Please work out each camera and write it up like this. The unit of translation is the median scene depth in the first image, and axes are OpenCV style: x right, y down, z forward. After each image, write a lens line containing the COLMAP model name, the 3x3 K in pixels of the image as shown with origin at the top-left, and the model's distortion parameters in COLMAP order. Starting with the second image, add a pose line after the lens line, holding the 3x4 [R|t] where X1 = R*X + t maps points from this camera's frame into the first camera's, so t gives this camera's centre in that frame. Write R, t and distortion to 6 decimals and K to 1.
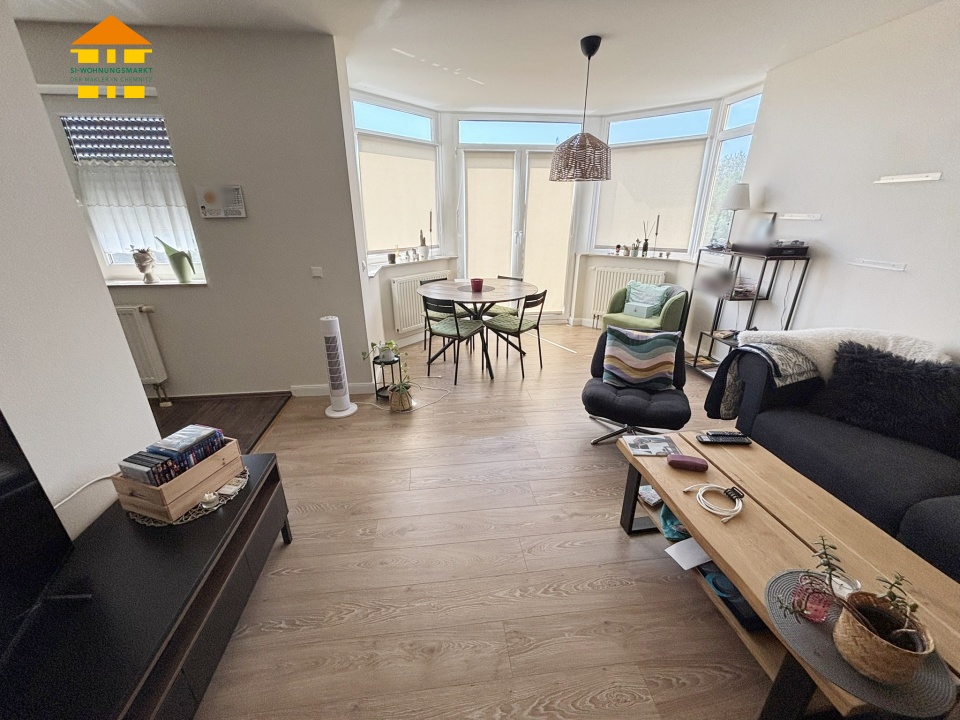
lens RADIAL K [[382.1, 0, 478.7], [0, 382.1, 358.5], [0, 0, 1]] dist [0.005557, -0.000839]
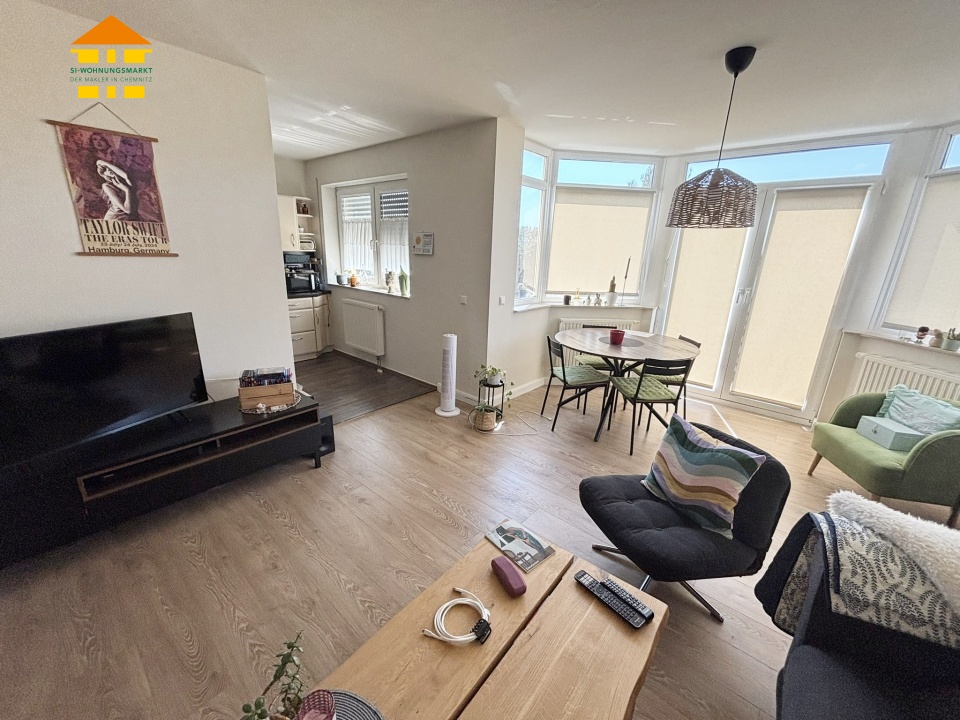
lens RADIAL K [[382.1, 0, 482.8], [0, 382.1, 362.3], [0, 0, 1]] dist [0.005557, -0.000839]
pose [[0.682955, 0.237232, -0.690864, 0.528770], [-0.301402, 0.953046, 0.029310, -0.084420], [0.665379, 0.188211, 0.722390, 0.176717]]
